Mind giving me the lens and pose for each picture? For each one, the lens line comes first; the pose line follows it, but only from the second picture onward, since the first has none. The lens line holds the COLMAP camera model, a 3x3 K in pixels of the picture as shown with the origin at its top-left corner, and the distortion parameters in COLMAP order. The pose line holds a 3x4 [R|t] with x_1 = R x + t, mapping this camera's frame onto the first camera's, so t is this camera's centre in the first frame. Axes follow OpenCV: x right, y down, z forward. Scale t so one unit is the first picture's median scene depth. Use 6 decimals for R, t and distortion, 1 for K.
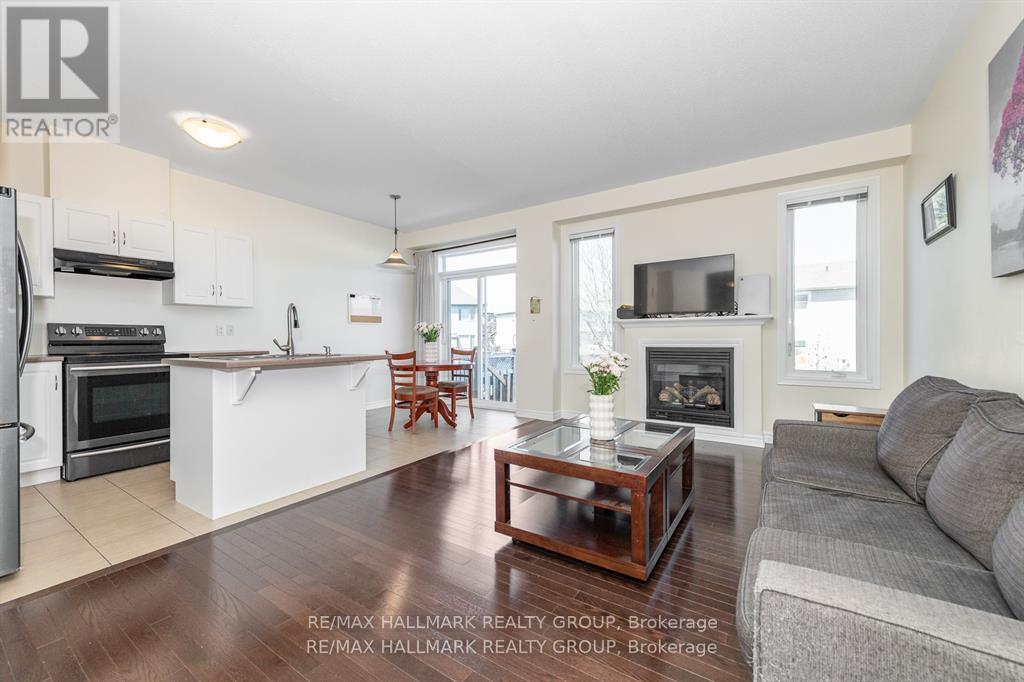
lens RADIAL K [[409.1, 0, 492.6], [0, 409.1, 336.3], [0, 0, 1]] dist [0.019803, -0.003881]
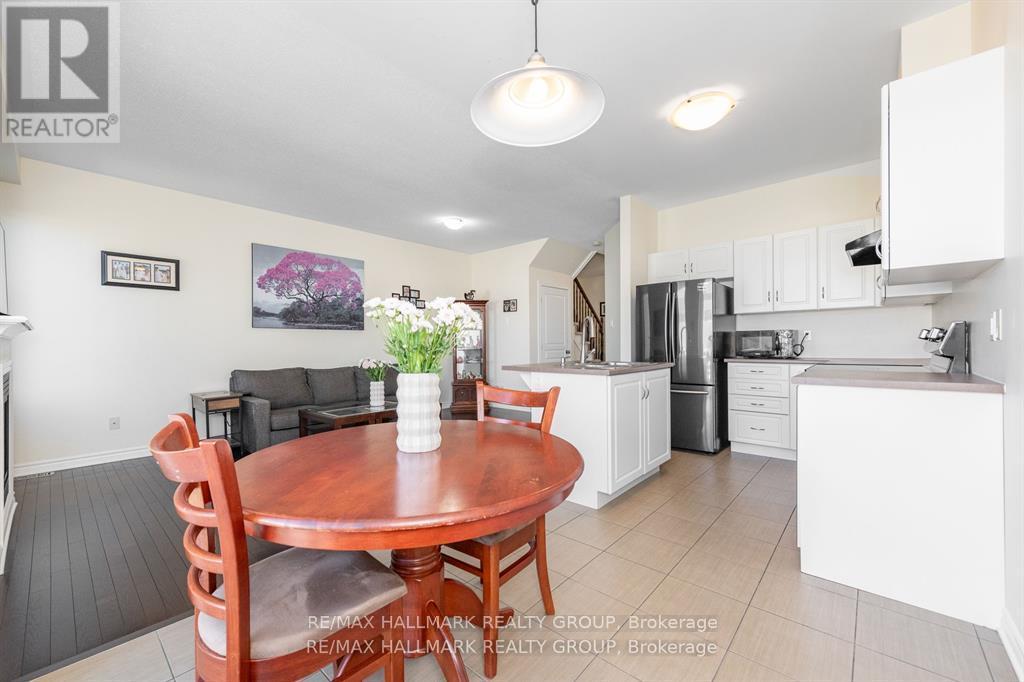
lens RADIAL K [[409.1, 0, 508.3], [0, 409.1, 346.3], [0, 0, 1]] dist [0.019803, -0.003881]
pose [[-0.992984, 0.012306, 0.117609, -0.289251], [0.012477, 0.999922, 0.000718, -0.002448], [-0.117591, 0.002180, -0.993060, 1.488432]]
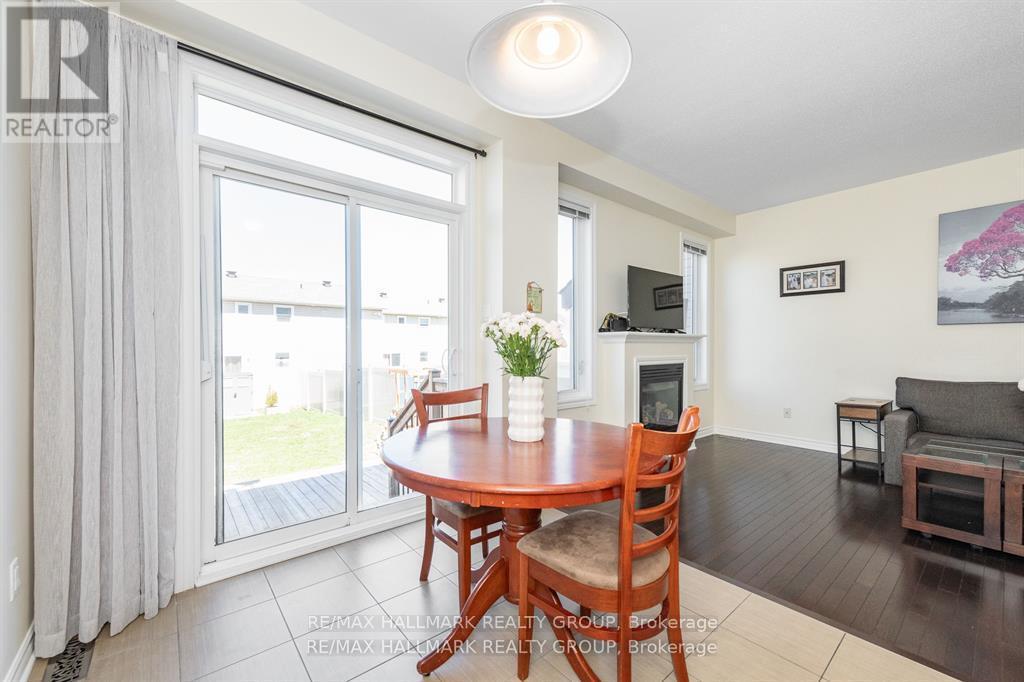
lens RADIAL K [[409.1, 0, 510.0], [0, 409.1, 348.9], [0, 0, 1]] dist [0.019803, -0.003881]
pose [[0.261801, -0.000929, 0.965121, -0.544149], [-0.003506, 0.999992, 0.001914, -0.009470], [-0.965116, -0.003885, 0.261795, 1.088595]]
